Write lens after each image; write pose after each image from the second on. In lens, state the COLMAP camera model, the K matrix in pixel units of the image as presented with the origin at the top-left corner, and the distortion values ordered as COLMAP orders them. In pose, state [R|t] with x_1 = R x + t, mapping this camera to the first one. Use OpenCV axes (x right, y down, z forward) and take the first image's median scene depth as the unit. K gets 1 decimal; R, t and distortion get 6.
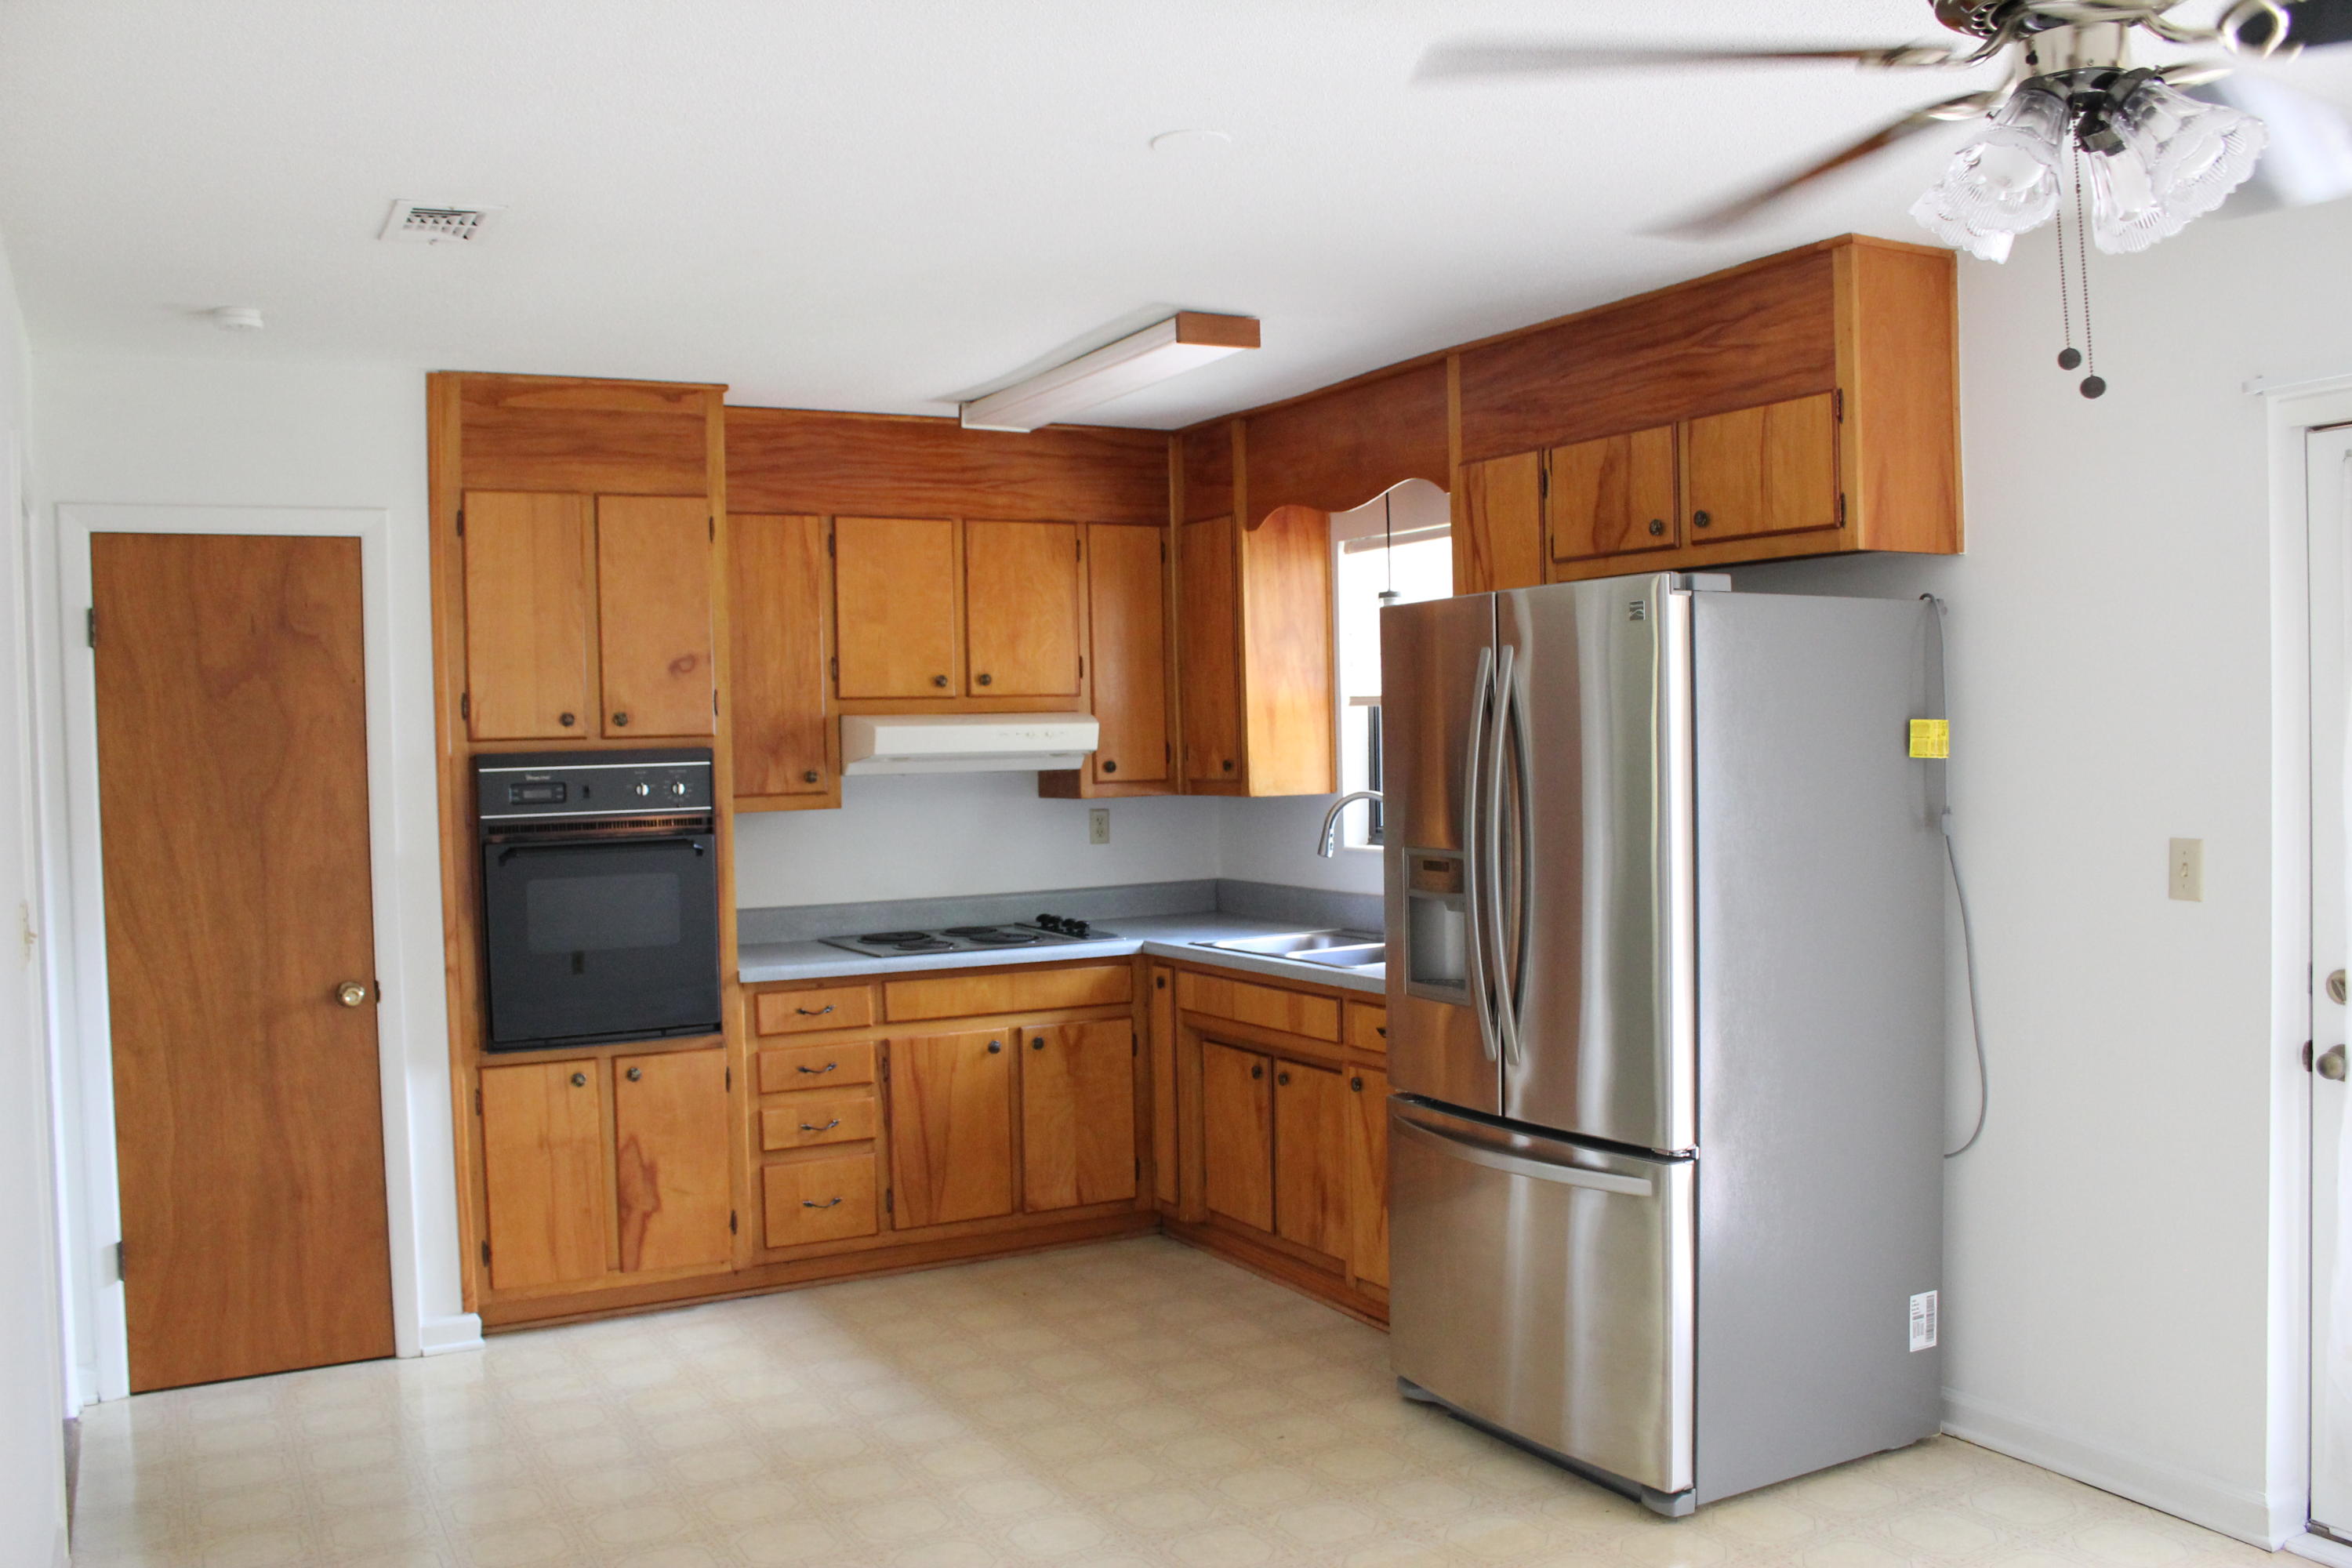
lens RADIAL K [[1956.4, 0, 1161.3], [0, 1956.4, 808.8], [0, 0, 1]] dist [-0.169543, 0.150537]
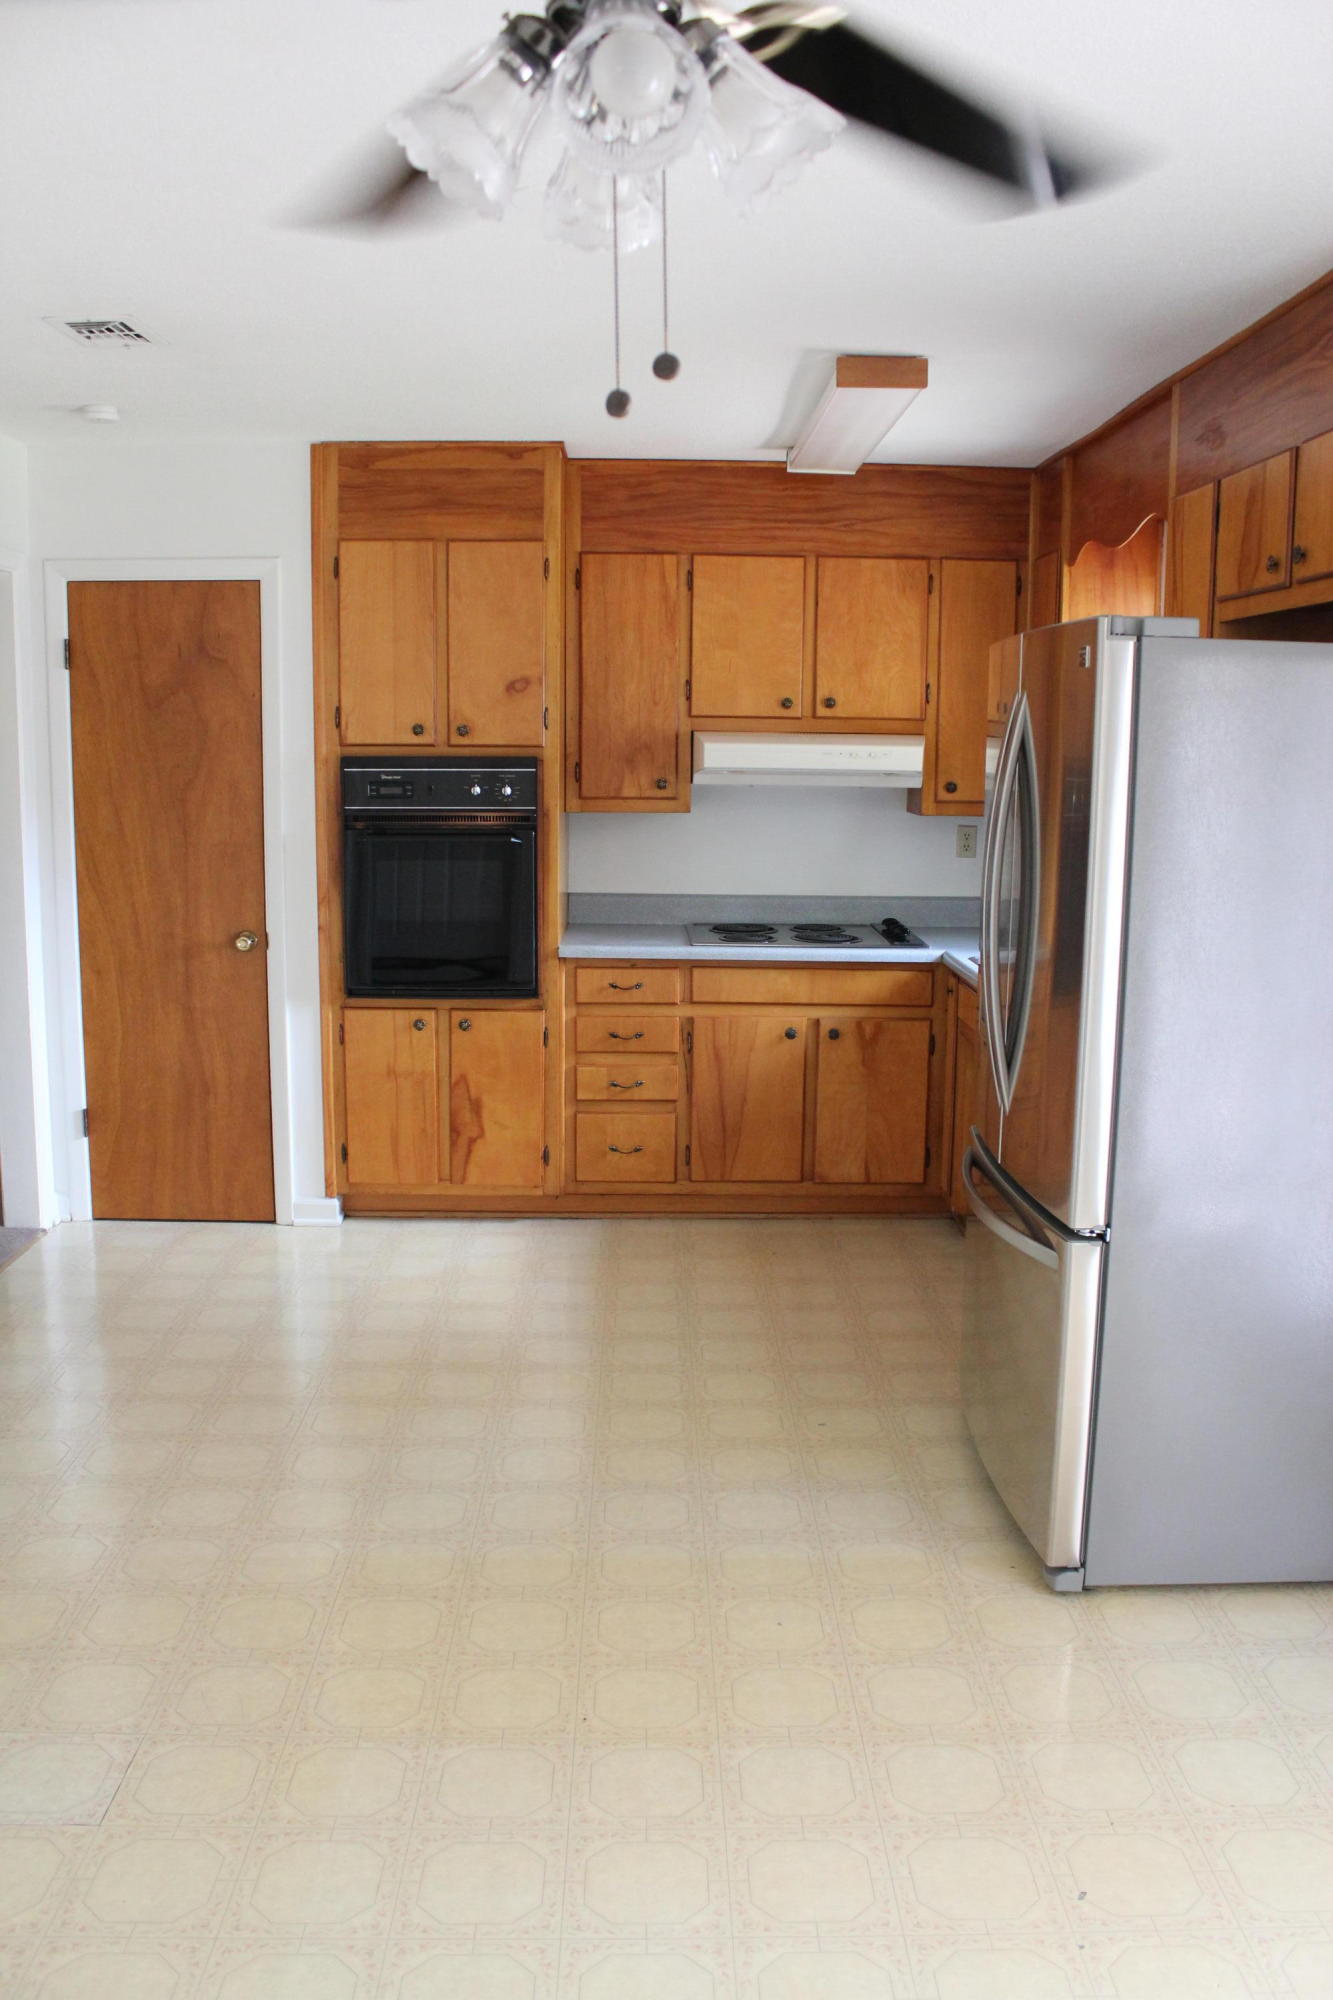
lens RADIAL K [[1656.1, 0, 678.2], [0, 1656.1, 1008.4], [0, 0, 1]] dist [-0.168341, 0.145275]
pose [[0.888151, 0.106085, -0.447139, 0.315232], [-0.047649, 0.989004, 0.140001, -0.025237], [0.457075, -0.103036, 0.883440, 0.143712]]
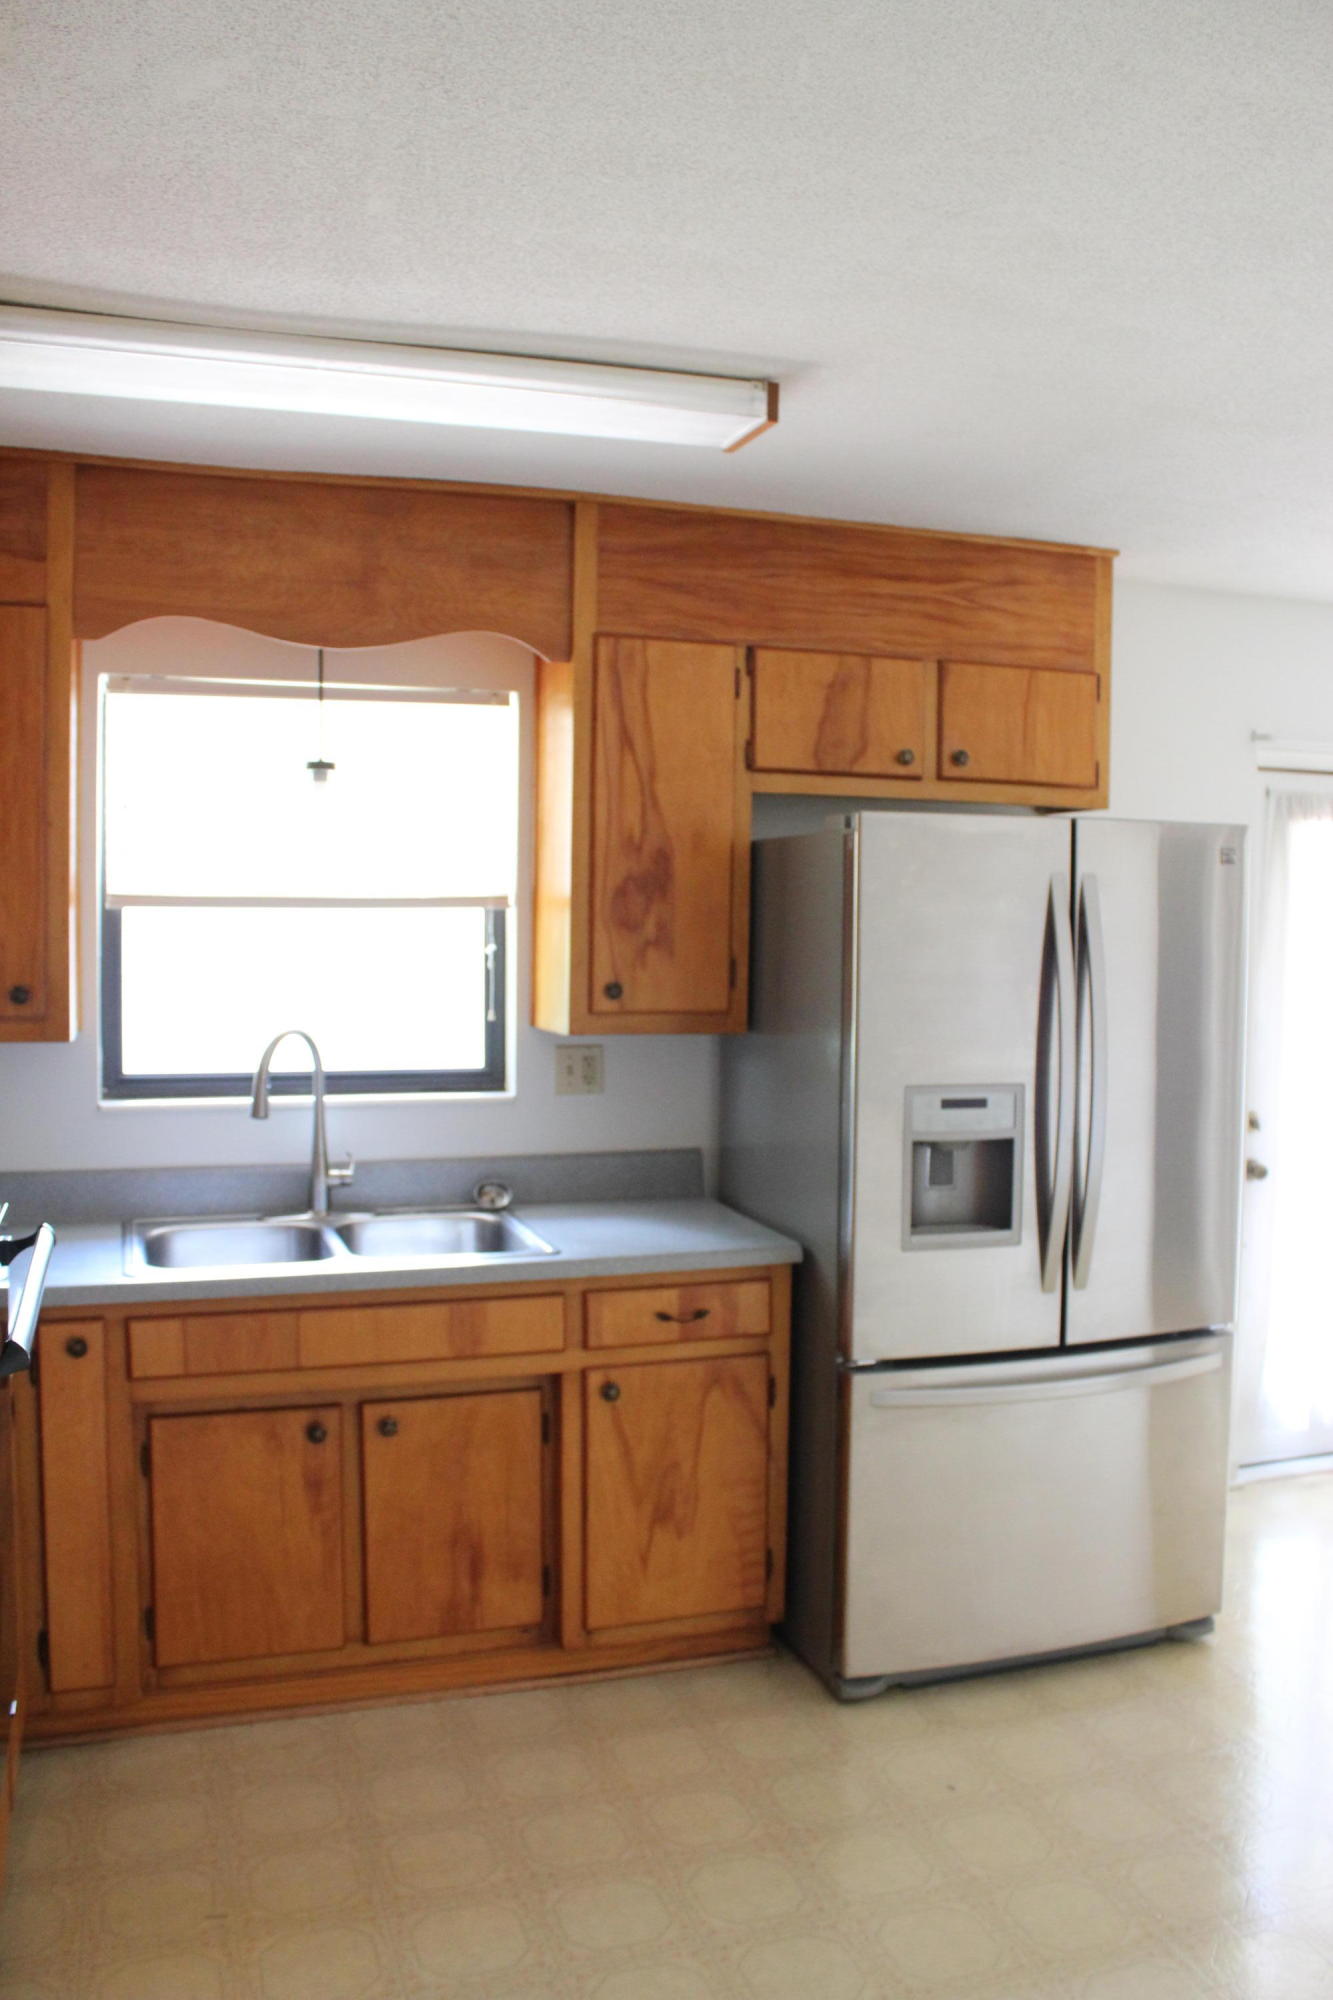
lens RADIAL K [[1663.6, 0, 682.8], [0, 1663.6, 1003.6], [0, 0, 1]] dist [-0.169543, 0.150537]
pose [[0.167649, -0.028966, 0.985421, -0.540269], [0.020974, 0.999447, 0.025810, -0.034038], [-0.985624, 0.016342, 0.168164, 0.826871]]
